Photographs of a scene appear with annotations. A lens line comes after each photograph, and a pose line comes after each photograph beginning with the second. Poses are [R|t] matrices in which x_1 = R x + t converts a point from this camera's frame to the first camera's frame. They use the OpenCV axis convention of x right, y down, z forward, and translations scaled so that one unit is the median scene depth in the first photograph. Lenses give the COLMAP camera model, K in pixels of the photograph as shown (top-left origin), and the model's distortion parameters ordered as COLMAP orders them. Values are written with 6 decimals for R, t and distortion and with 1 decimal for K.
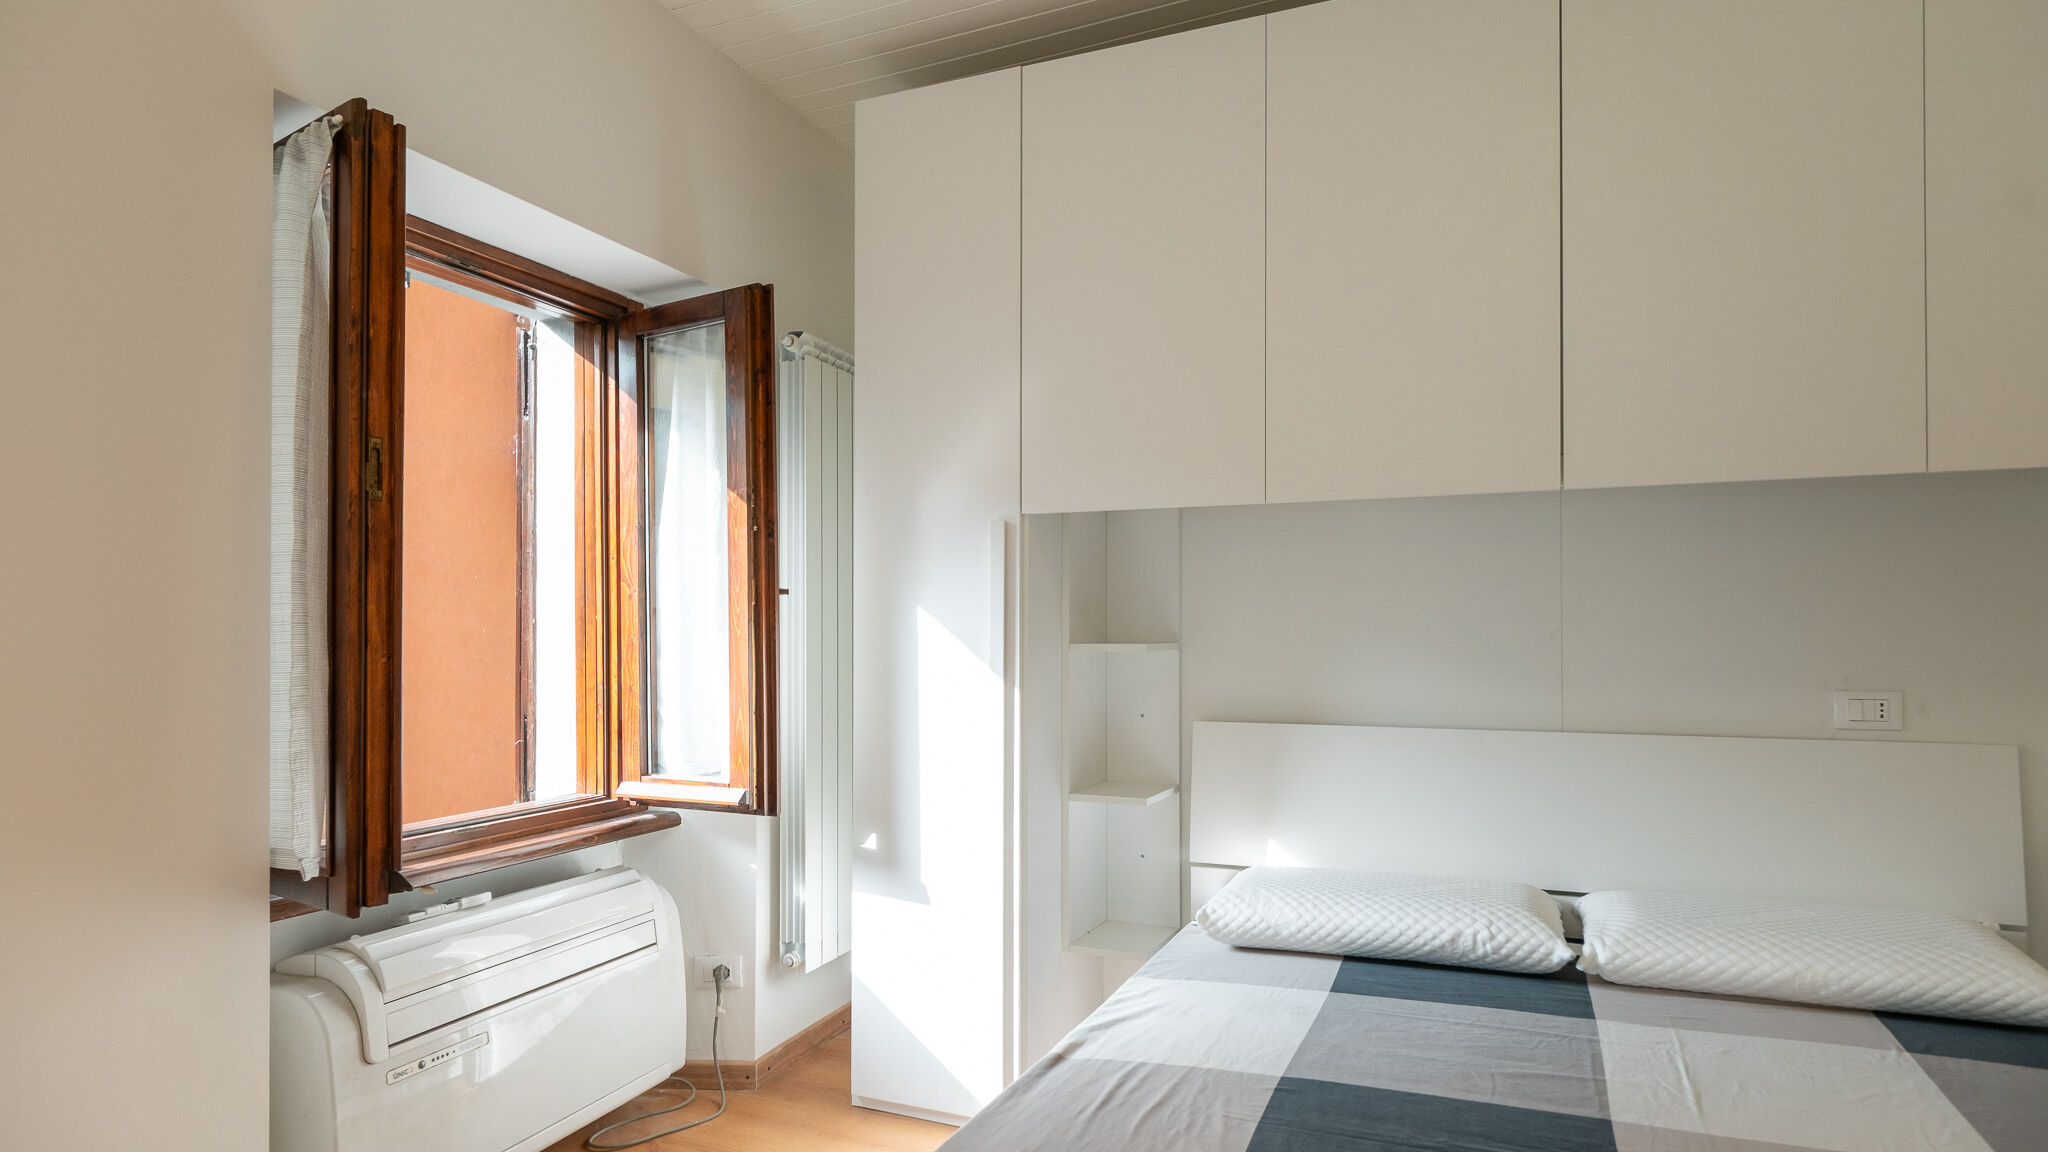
lens RADIAL K [[1135.3, 0, 1045.8], [0, 1135.3, 613.5], [0, 0, 1]] dist [-0.003854, -0.001885]
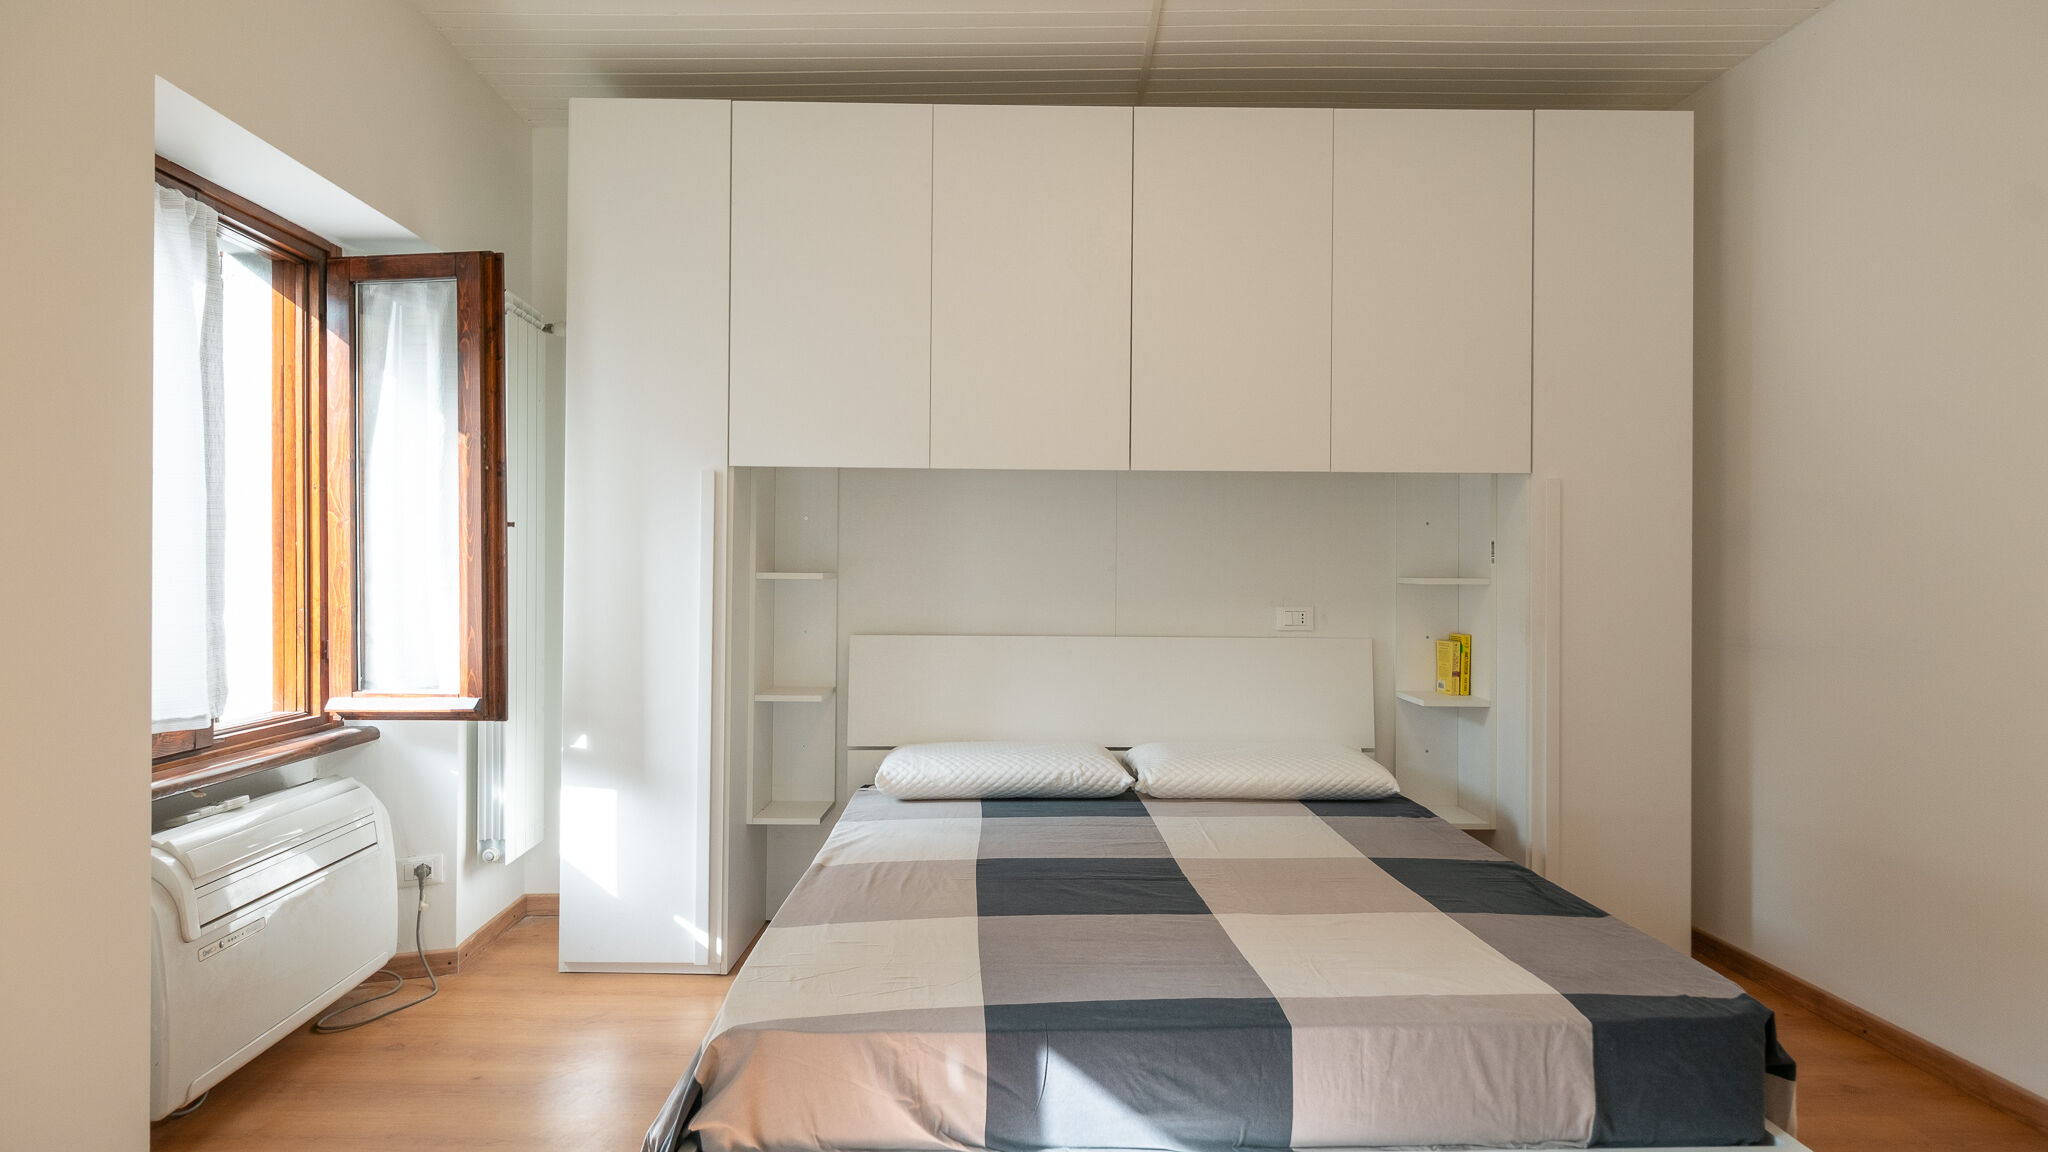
lens RADIAL K [[1135.3, 0, 1005.8], [0, 1135.3, 564.7], [0, 0, 1]] dist [-0.003854, -0.001885]
pose [[0.919242, 0.012625, 0.393491, -0.221595], [-0.015974, 0.999859, 0.005236, 0.007428], [-0.393370, -0.011099, 0.919313, -0.243282]]
